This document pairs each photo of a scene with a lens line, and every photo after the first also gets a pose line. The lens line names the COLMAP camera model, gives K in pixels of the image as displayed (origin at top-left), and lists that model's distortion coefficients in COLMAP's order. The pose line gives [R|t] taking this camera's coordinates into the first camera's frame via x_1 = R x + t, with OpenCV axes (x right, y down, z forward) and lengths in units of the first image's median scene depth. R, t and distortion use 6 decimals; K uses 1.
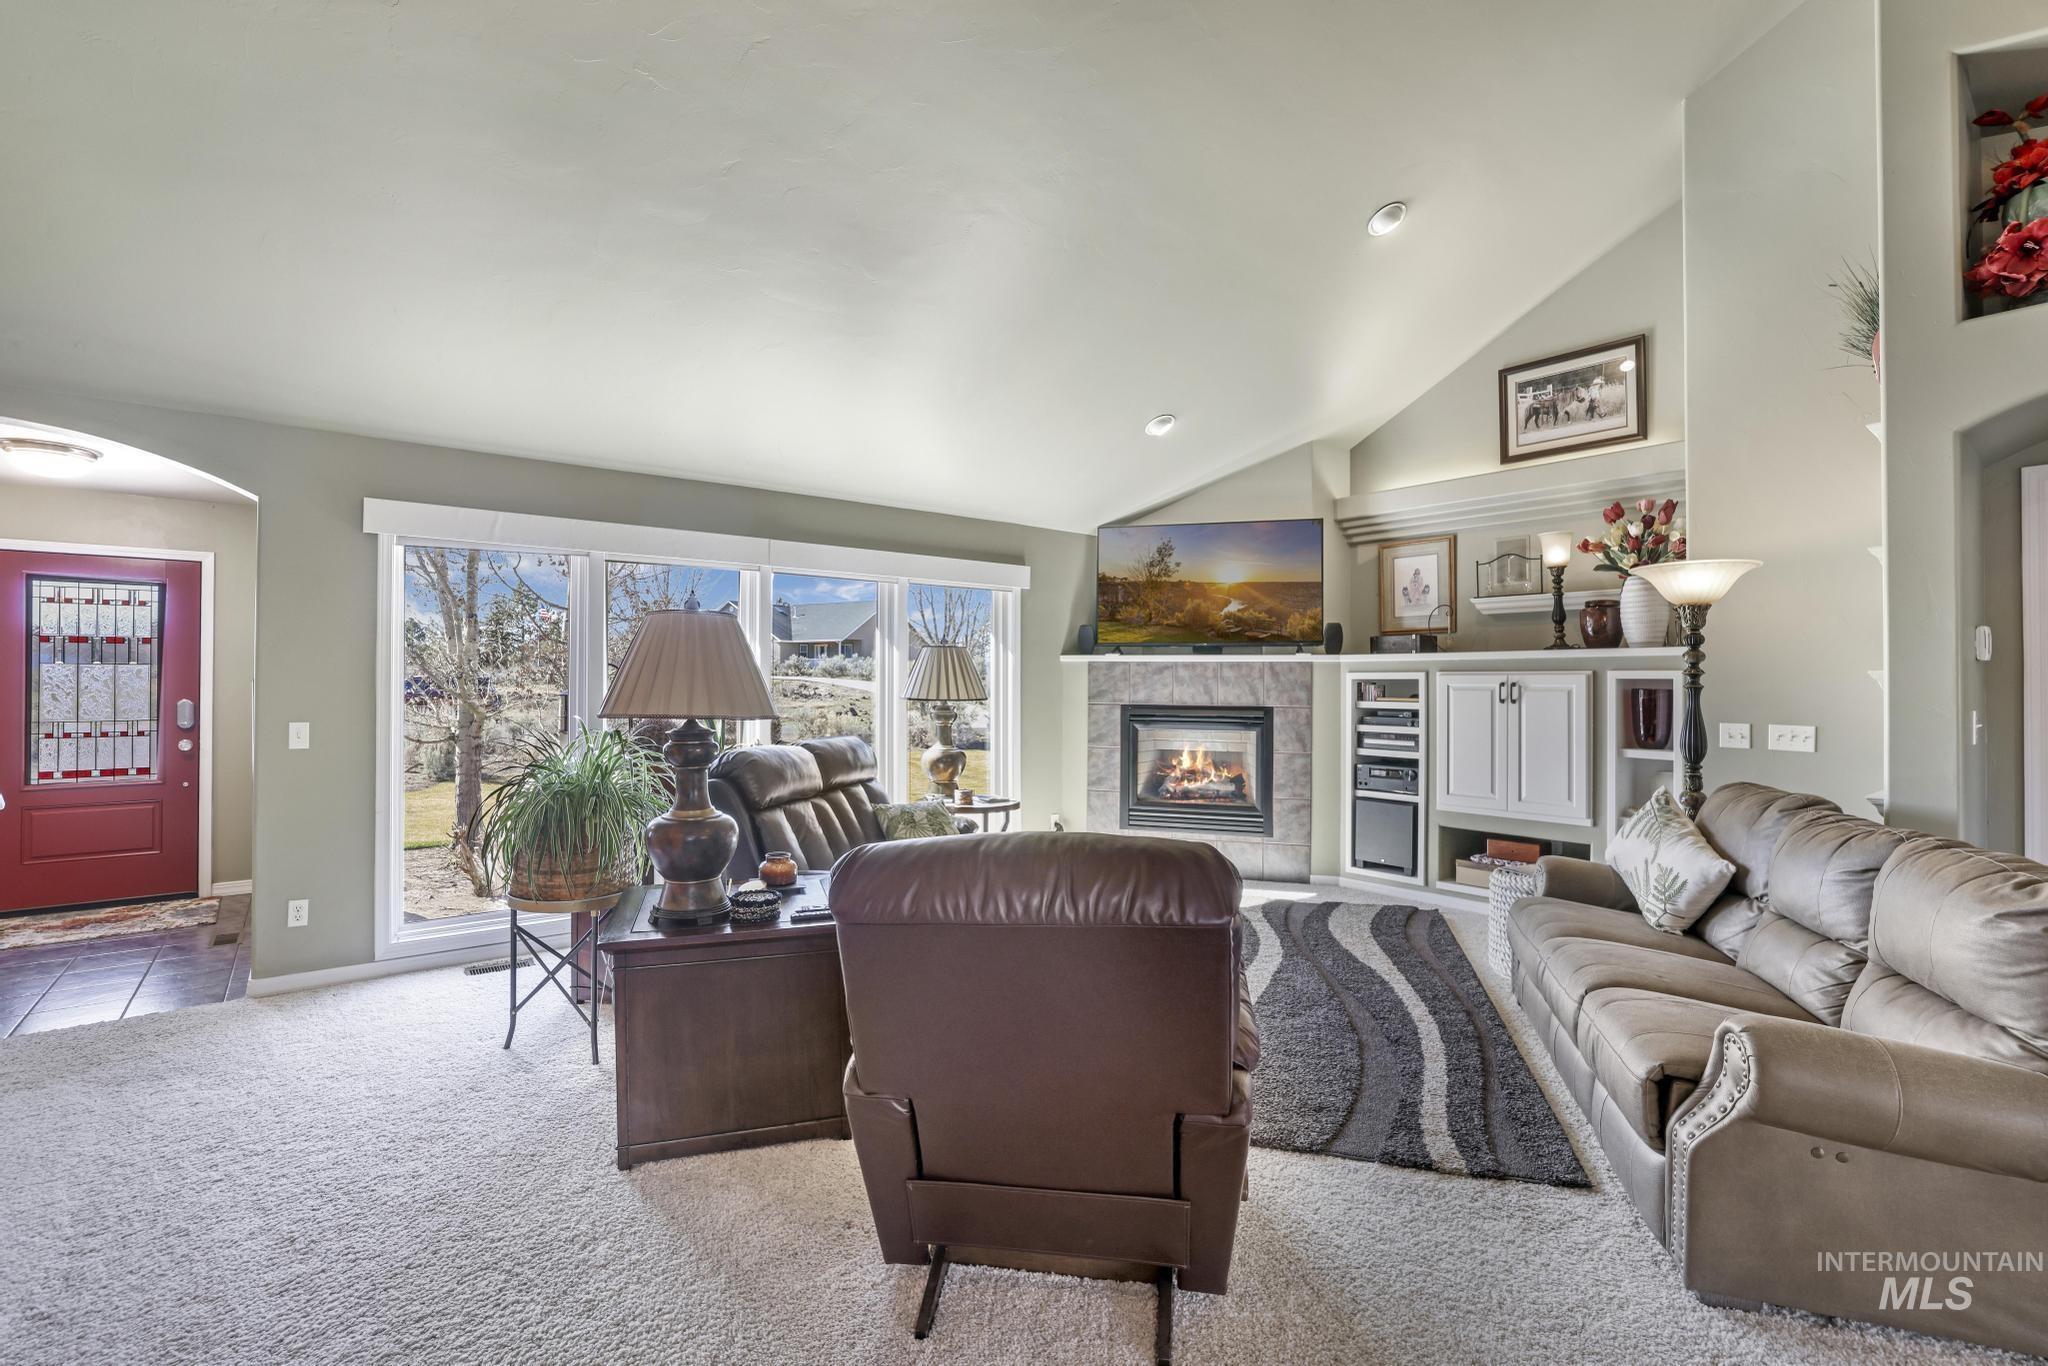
lens RADIAL K [[904.7, 0, 1017.9], [0, 904.7, 666.9], [0, 0, 1]] dist [-0.051078, 0.018388]
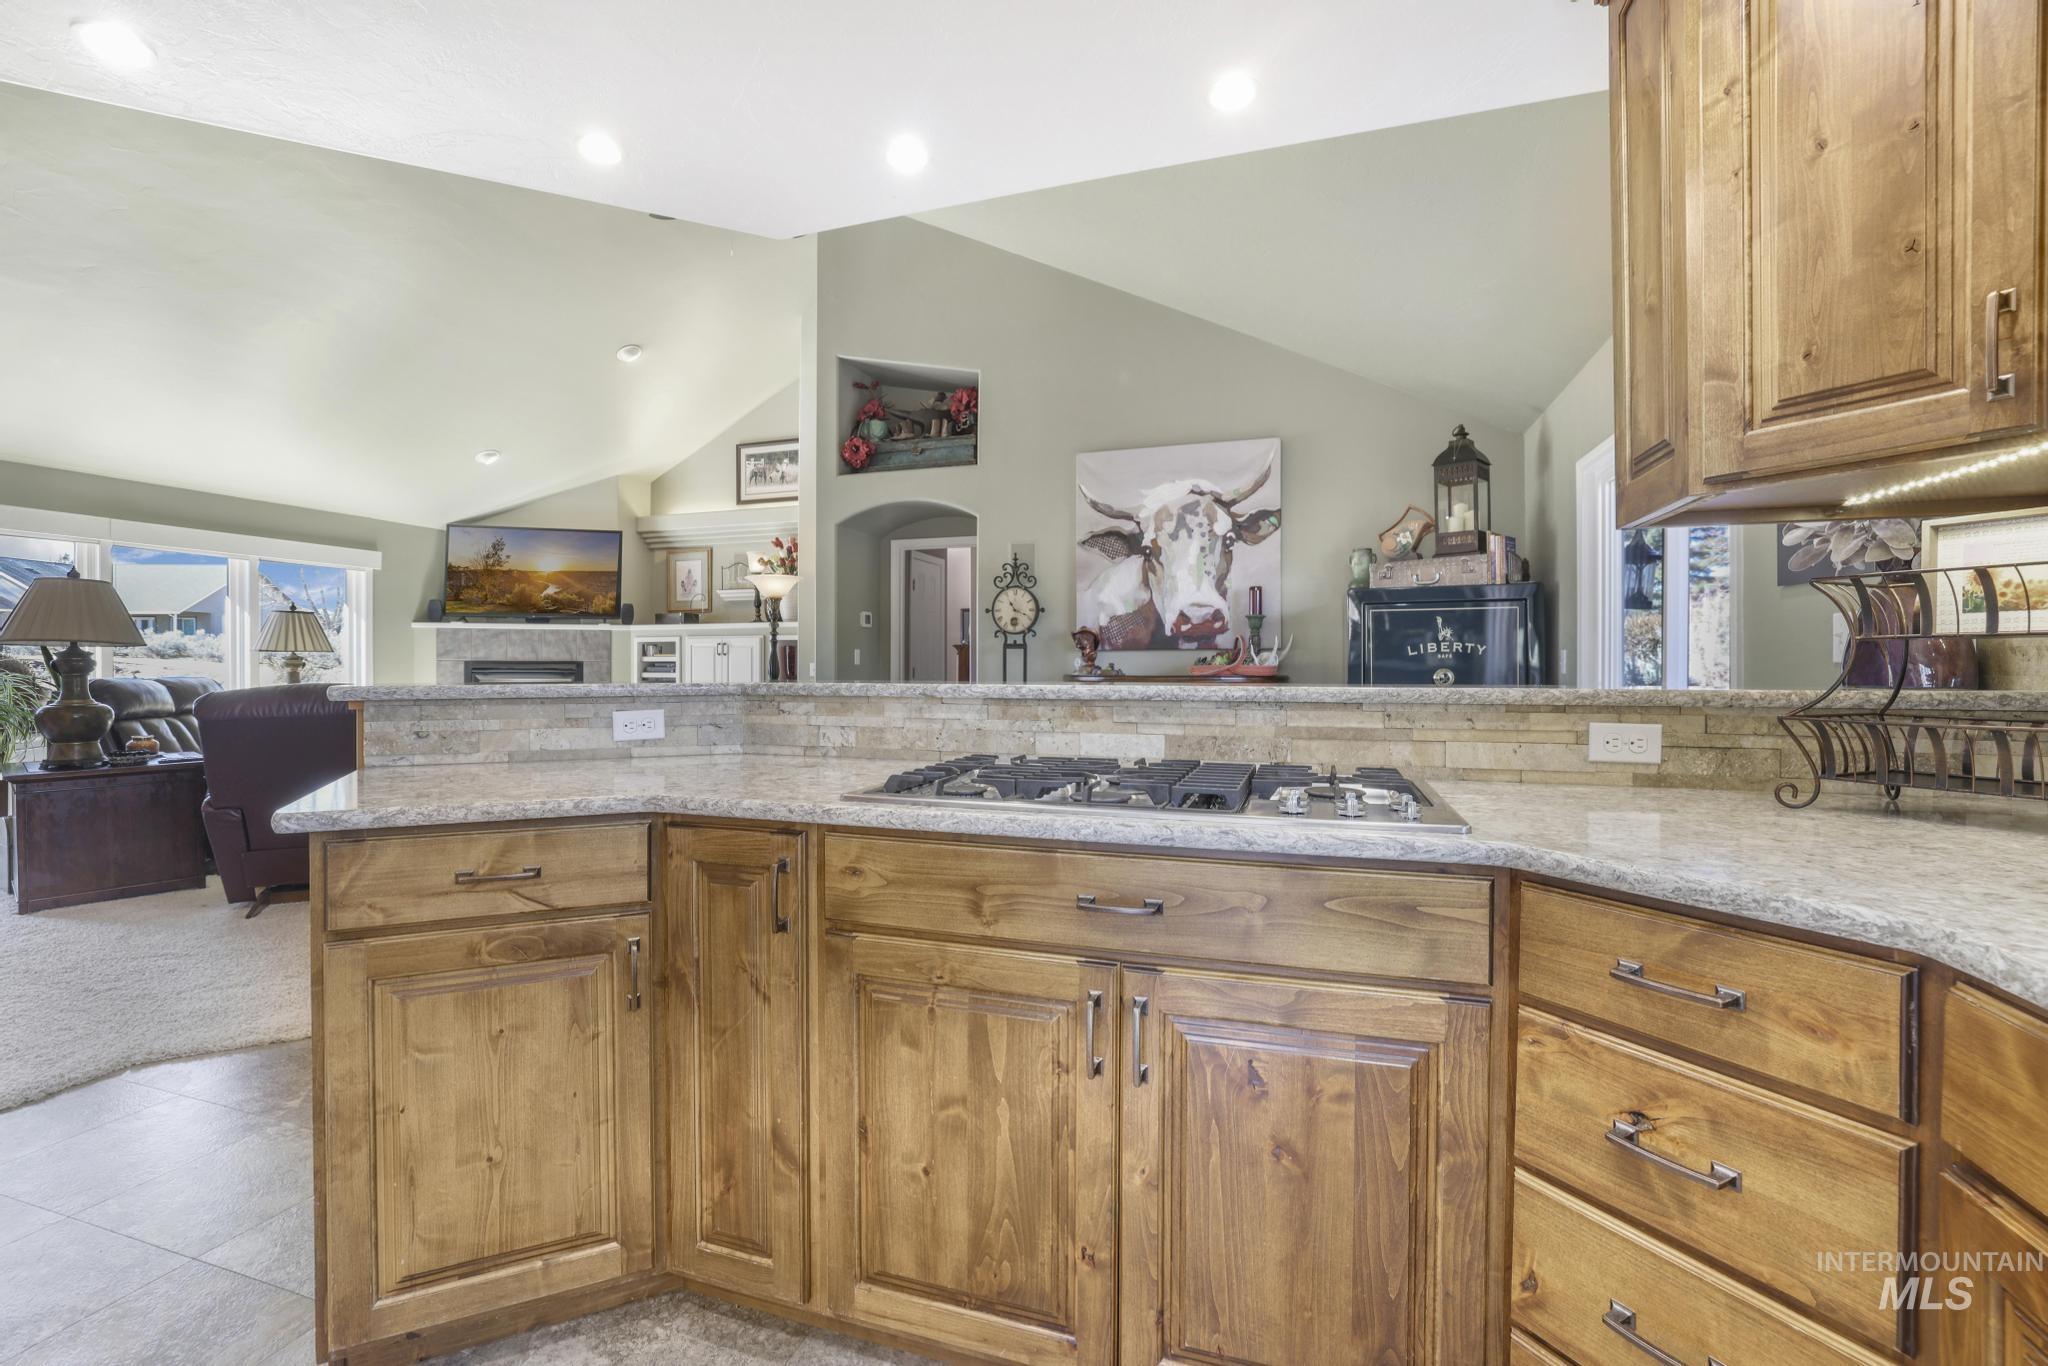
lens RADIAL K [[904.7, 0, 1017.9], [0, 904.7, 666.9], [0, 0, 1]] dist [-0.051078, 0.018388]
pose [[0.840693, -0.003404, 0.541502, 0.097144], [-0.005789, 0.999867, 0.015273, 0.028142], [-0.541482, -0.015974, 0.840561, -0.568179]]
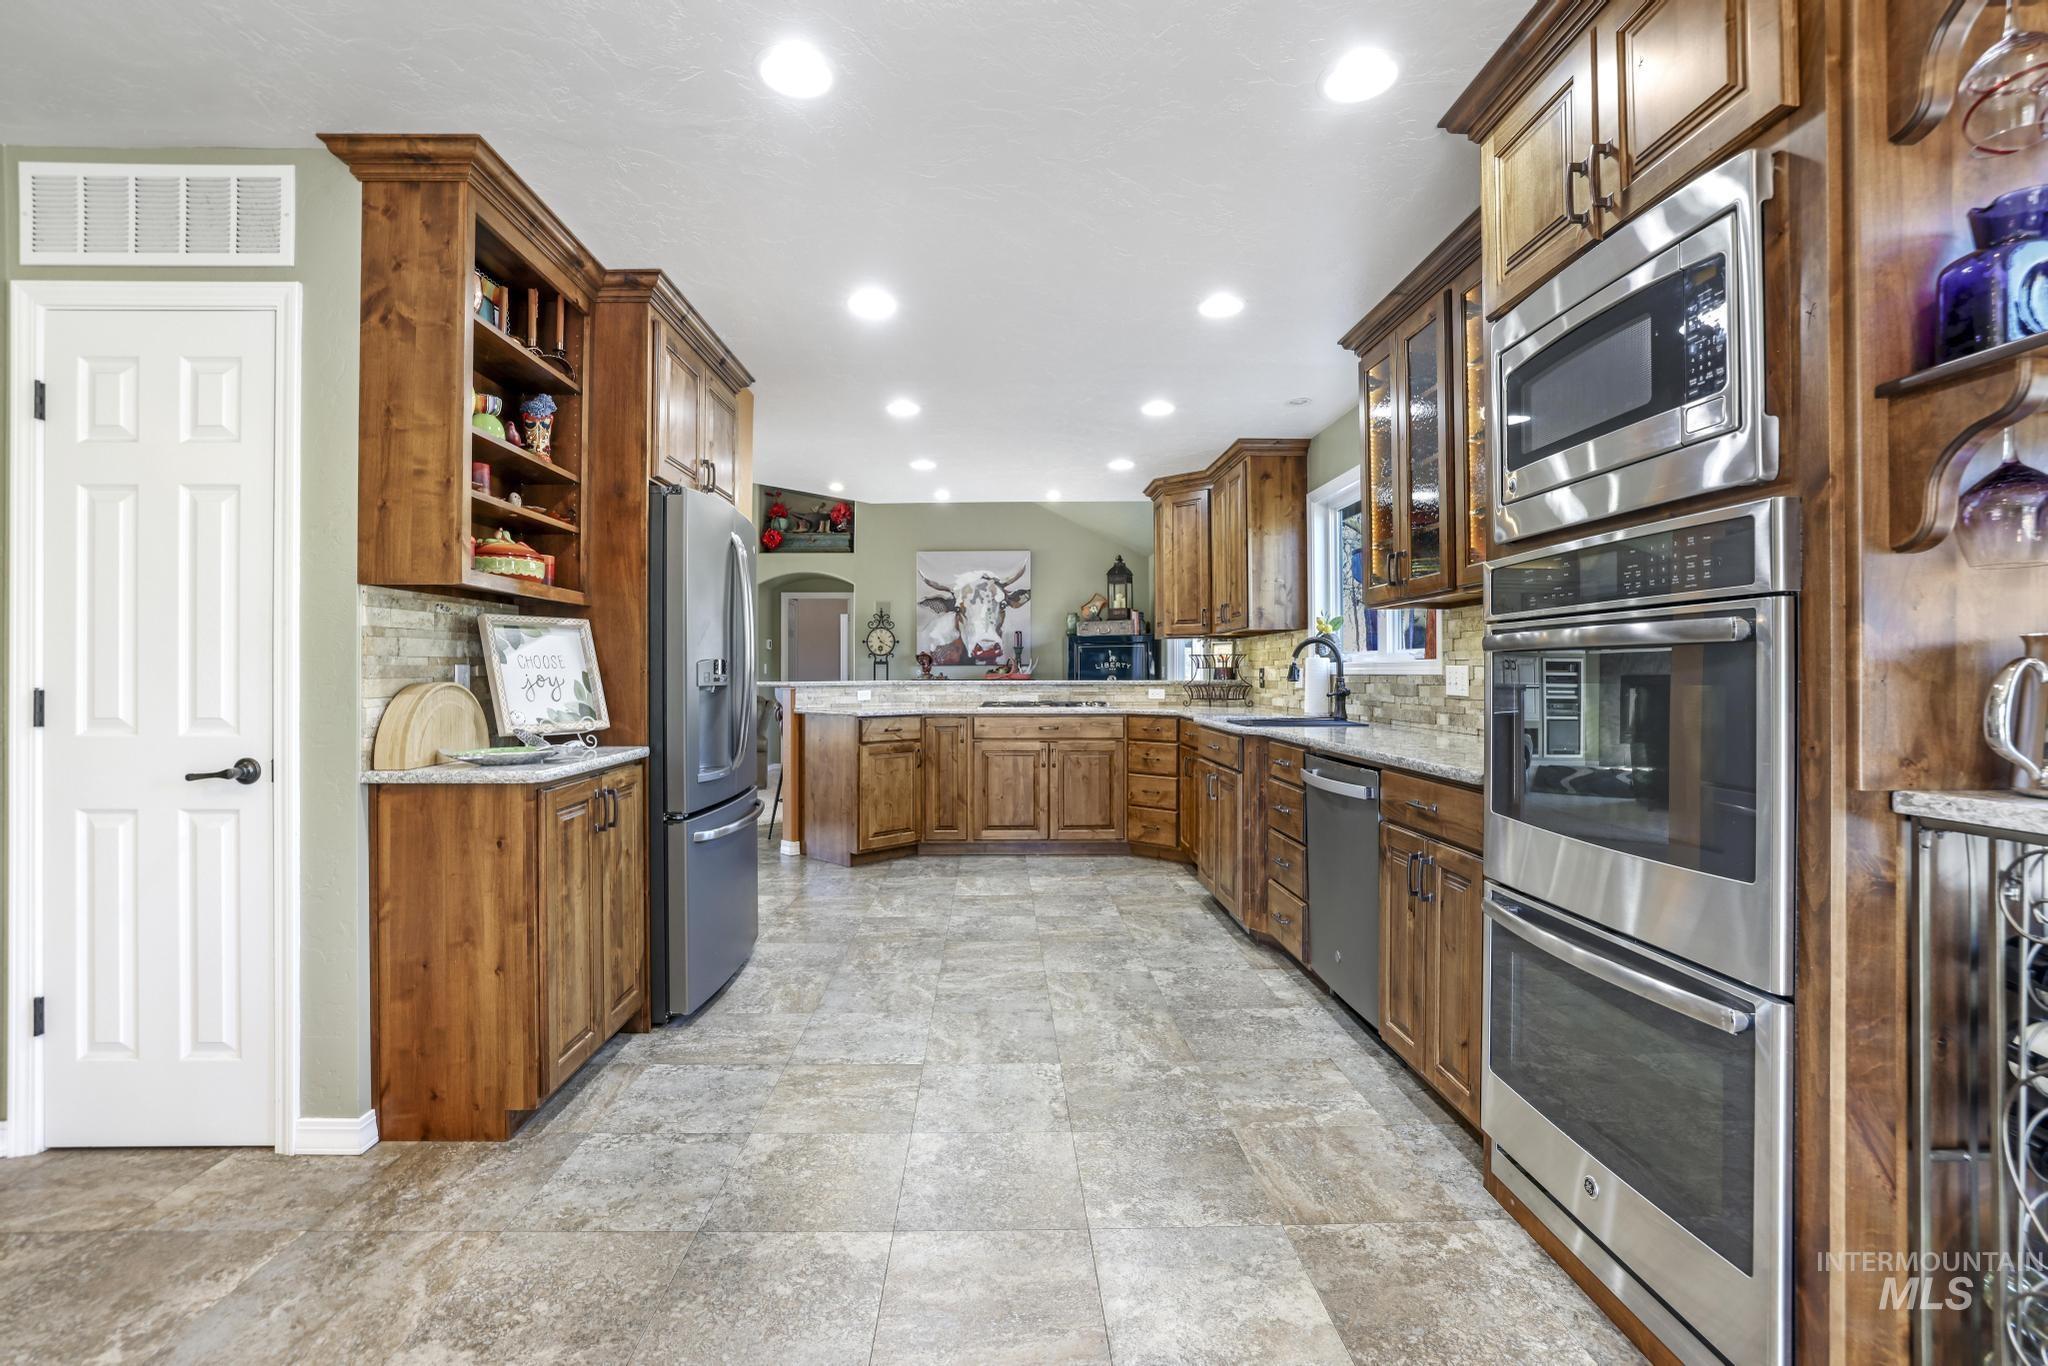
lens RADIAL K [[904.7, 0, 1017.9], [0, 904.7, 666.9], [0, 0, 1]] dist [-0.051078, 0.018388]
pose [[0.607863, 0.000406, 0.794042, -0.552019], [-0.006911, 0.999965, 0.004779, 0.018343], [-0.794012, -0.008393, 0.607844, -0.961253]]
